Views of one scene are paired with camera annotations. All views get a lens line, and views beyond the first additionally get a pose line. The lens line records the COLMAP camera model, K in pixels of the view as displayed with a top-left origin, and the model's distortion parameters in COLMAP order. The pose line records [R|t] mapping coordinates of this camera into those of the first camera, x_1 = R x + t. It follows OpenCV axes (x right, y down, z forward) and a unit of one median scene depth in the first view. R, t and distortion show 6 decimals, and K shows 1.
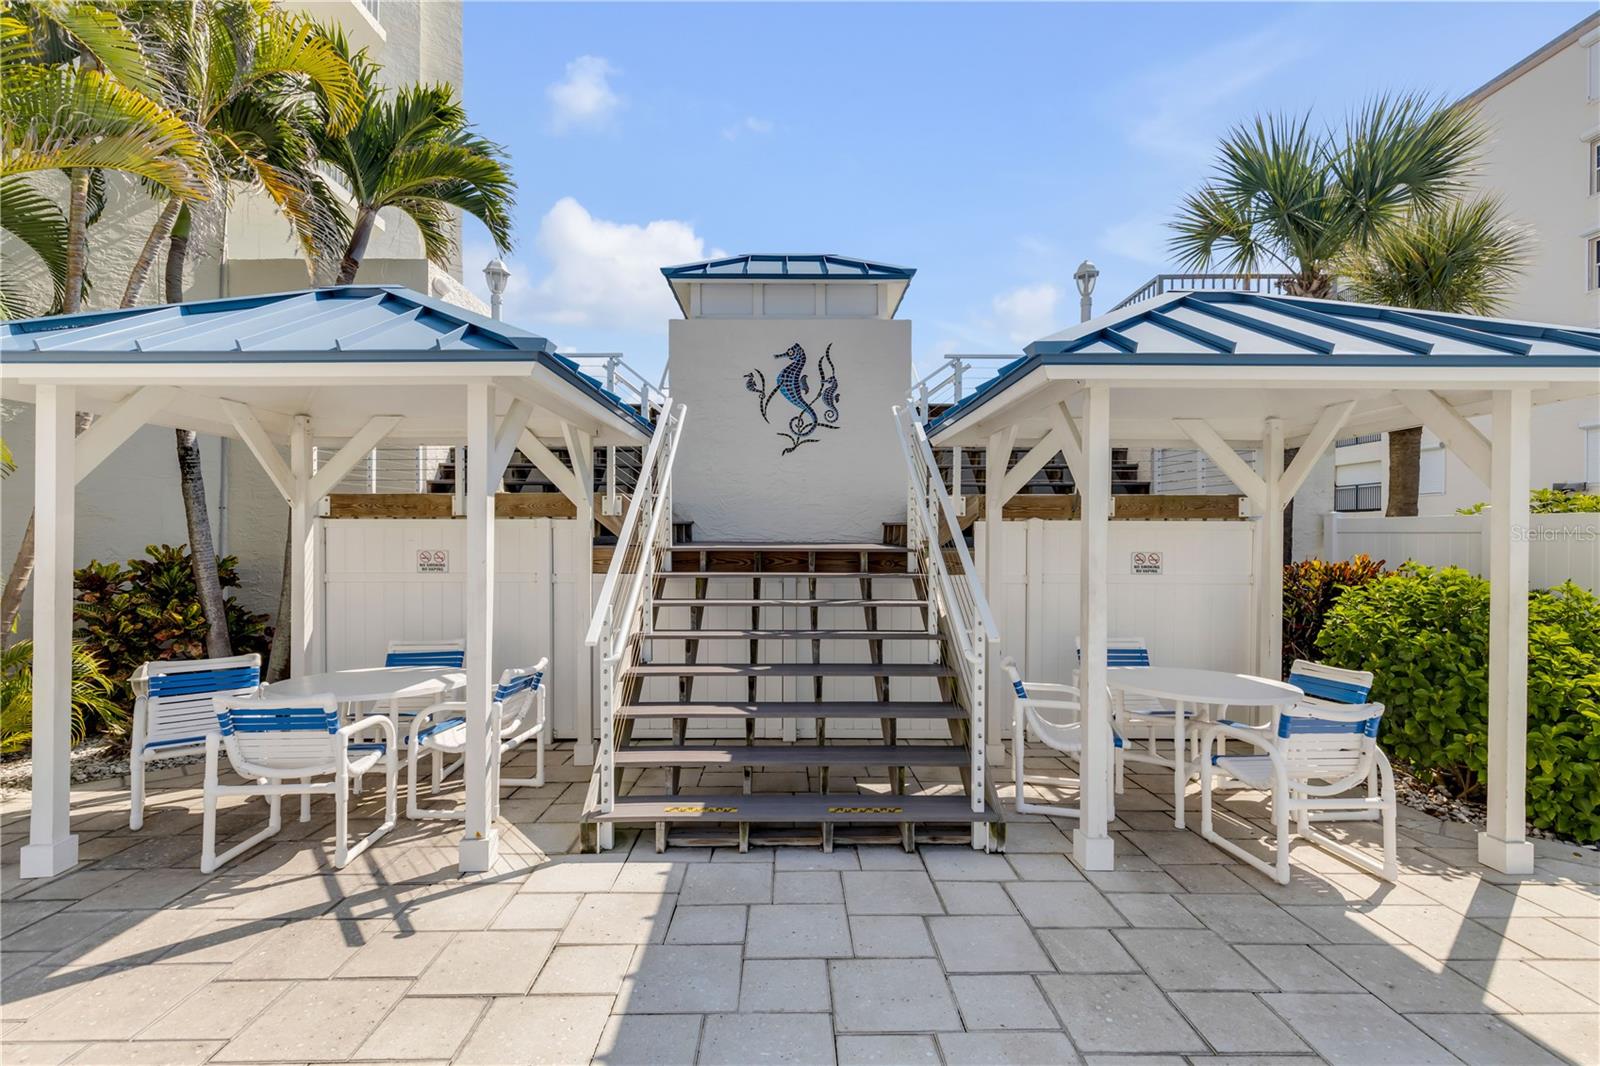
lens RADIAL K [[722.8, 0, 800.0], [0, 722.8, 533.0], [0, 0, 1]] dist [-0.016806, 0.000034]
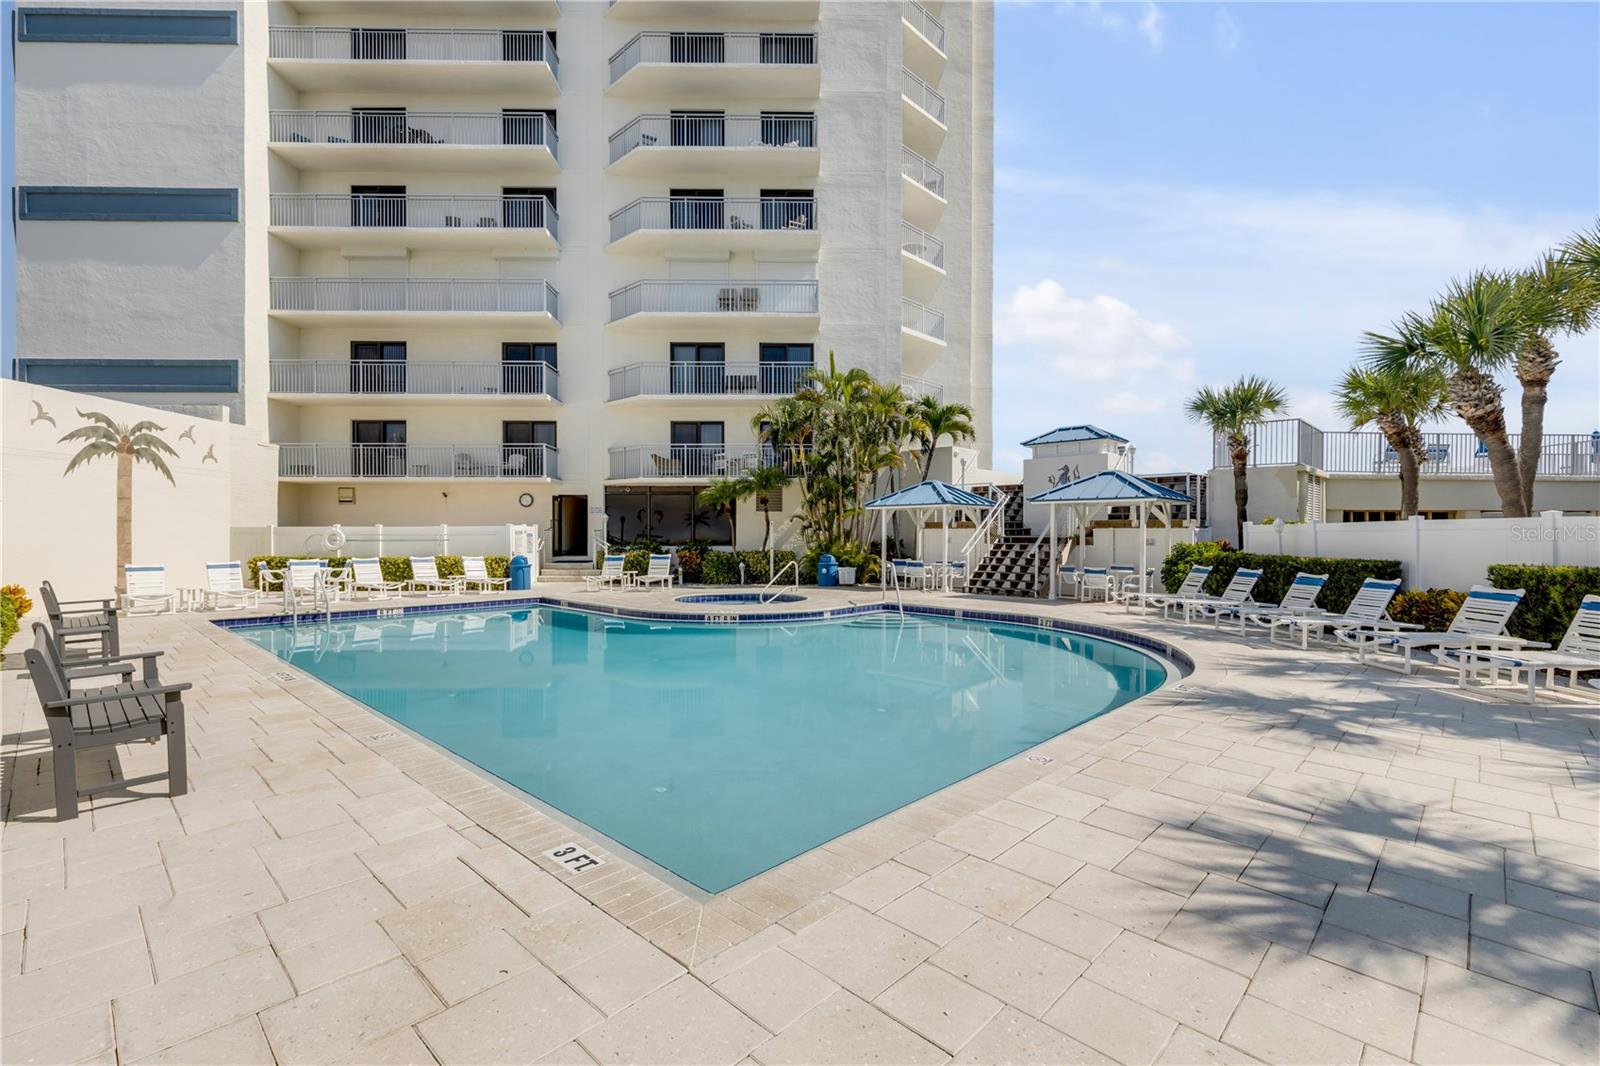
lens RADIAL K [[722.8, 0, 800.0], [0, 722.8, 533.0], [0, 0, 1]] dist [-0.016806, 0.000034]
pose [[0.710424, -0.002170, -0.703770, 1.643746], [-0.001072, 0.999991, -0.004165, 0.021787], [0.703773, 0.003713, 0.710415, -2.295201]]
